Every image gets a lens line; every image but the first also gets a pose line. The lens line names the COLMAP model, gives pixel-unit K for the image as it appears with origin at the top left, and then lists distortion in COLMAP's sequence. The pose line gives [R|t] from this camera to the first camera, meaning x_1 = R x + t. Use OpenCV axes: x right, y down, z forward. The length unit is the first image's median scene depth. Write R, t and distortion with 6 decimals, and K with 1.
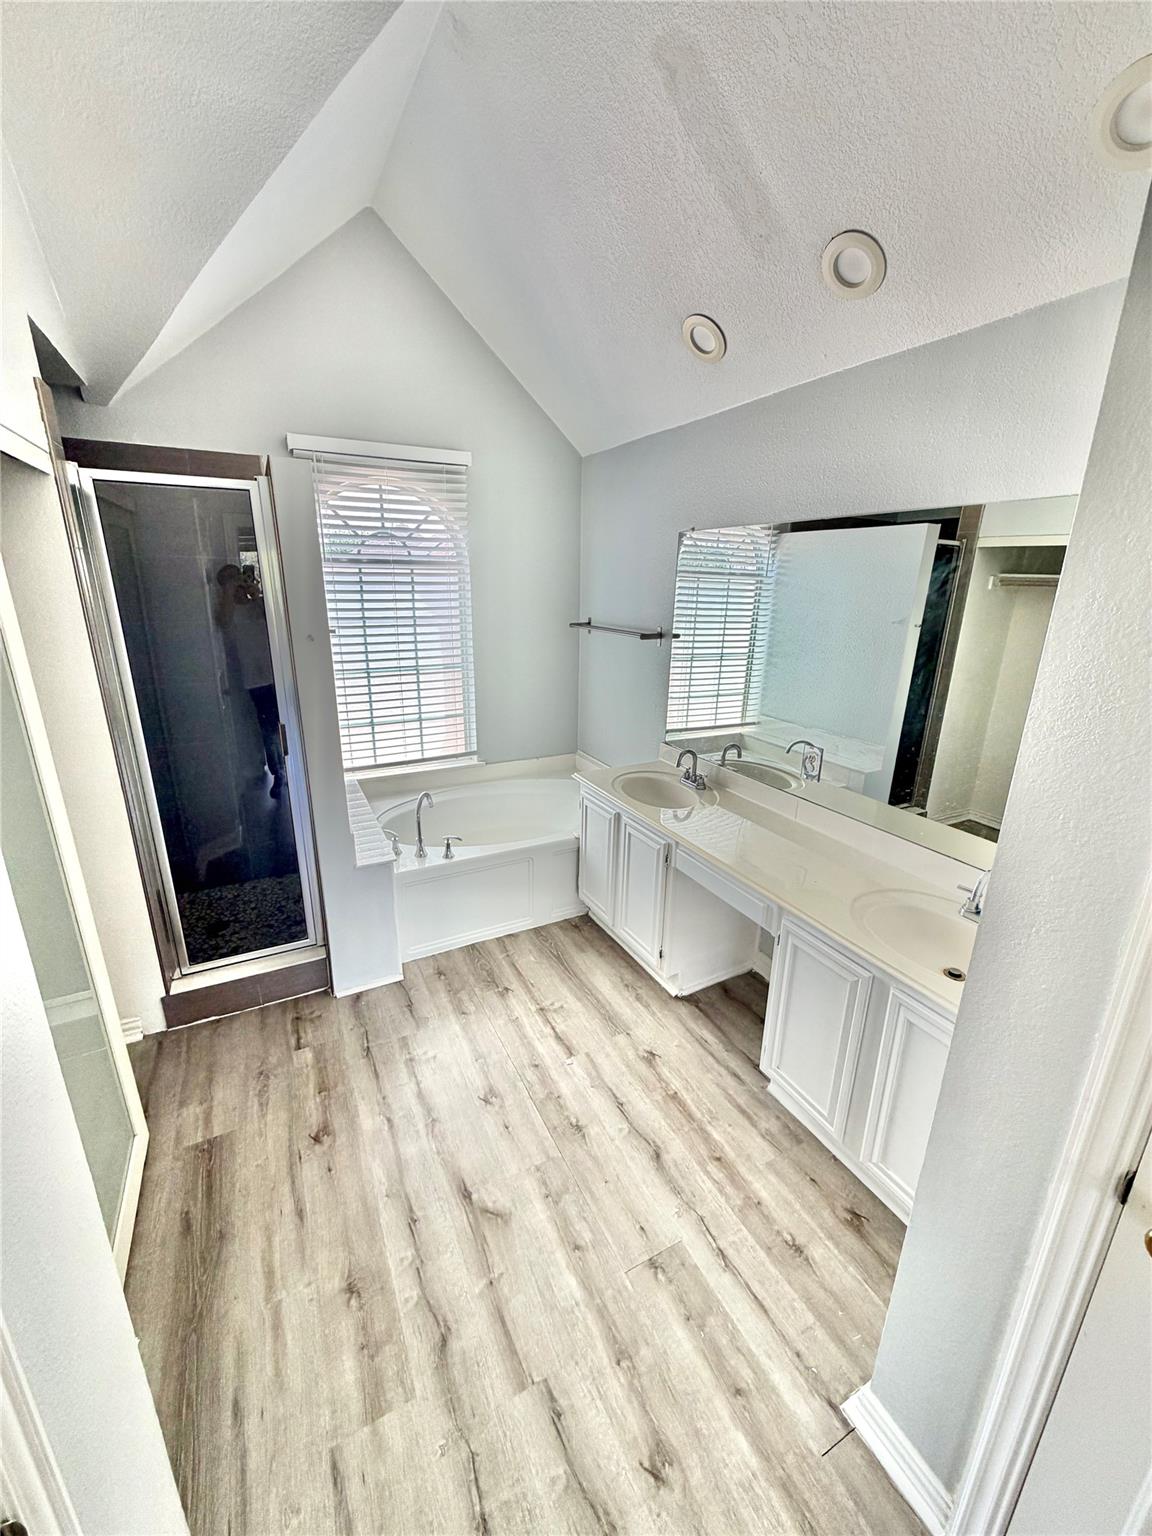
lens RADIAL K [[608.0, 0, 576.0], [0, 608.0, 768.0], [0, 0, 1]] dist [-0.001064, -0.000456]
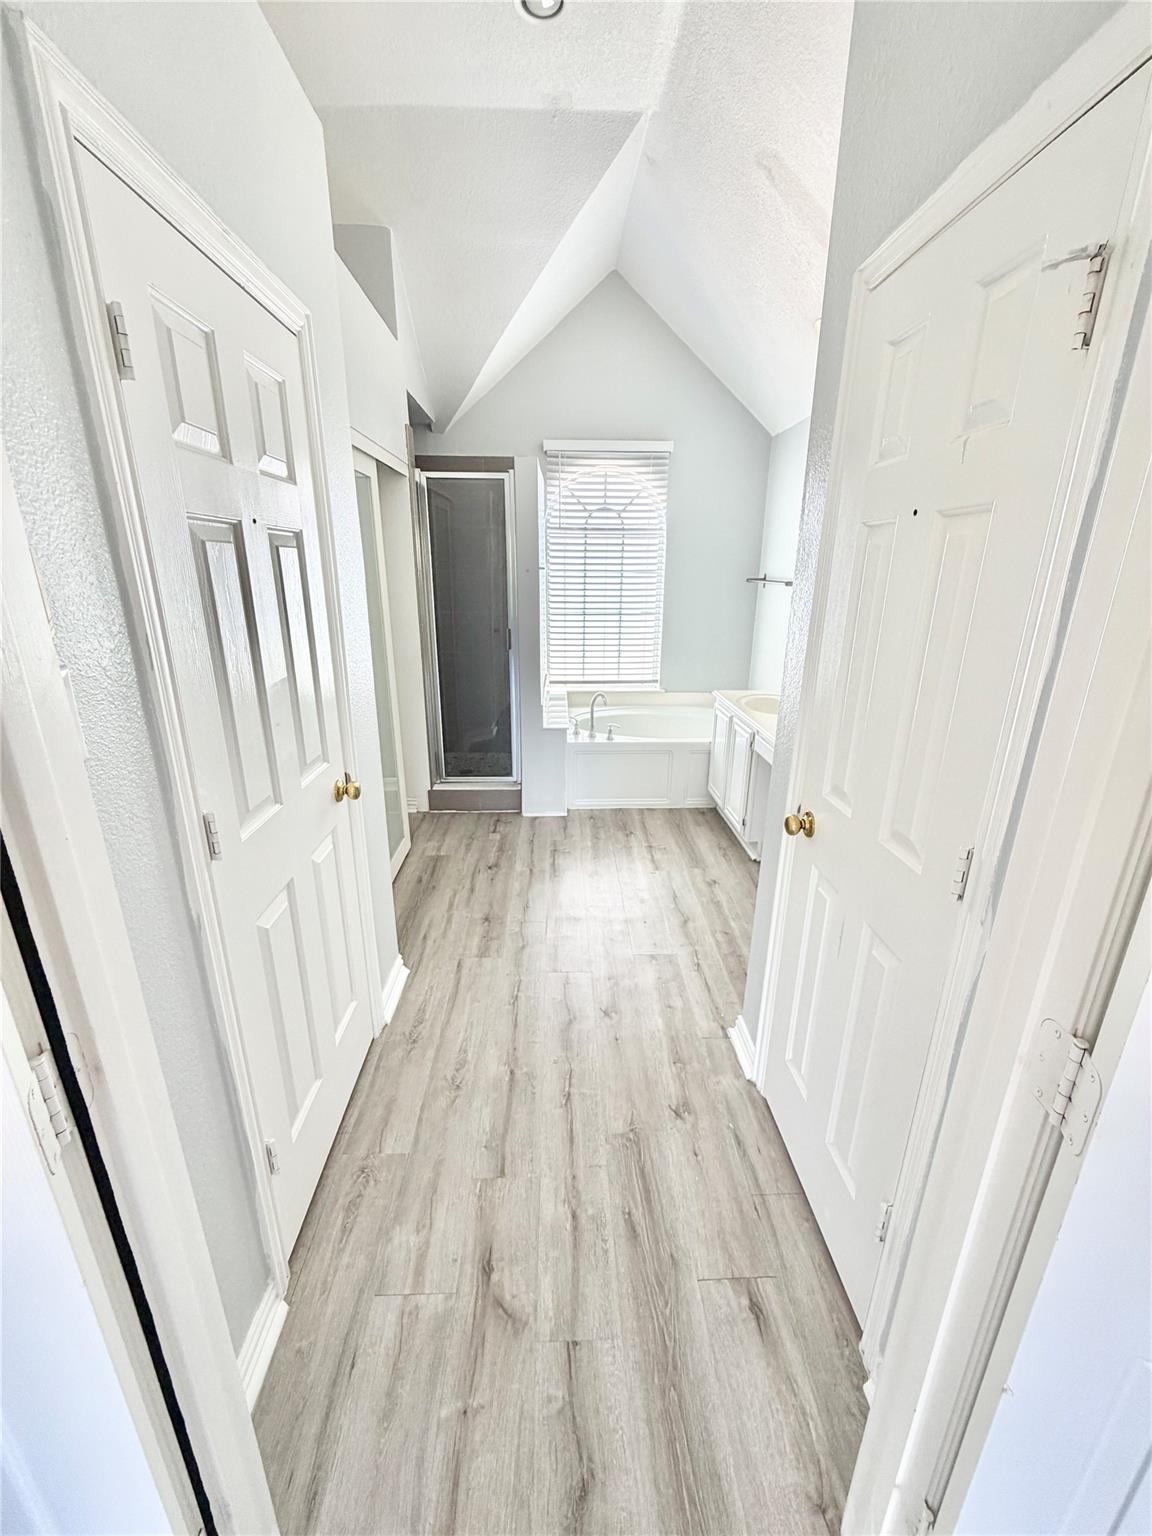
lens RADIAL K [[610.8, 0, 576.0], [0, 610.8, 768.0], [0, 0, 1]] dist [0.000980, 0.000097]
pose [[0.902693, 0.128445, -0.410666, 0.364886], [-0.122601, 0.991623, 0.040660, 0.198549], [0.412448, 0.013645, 0.910879, -0.361277]]
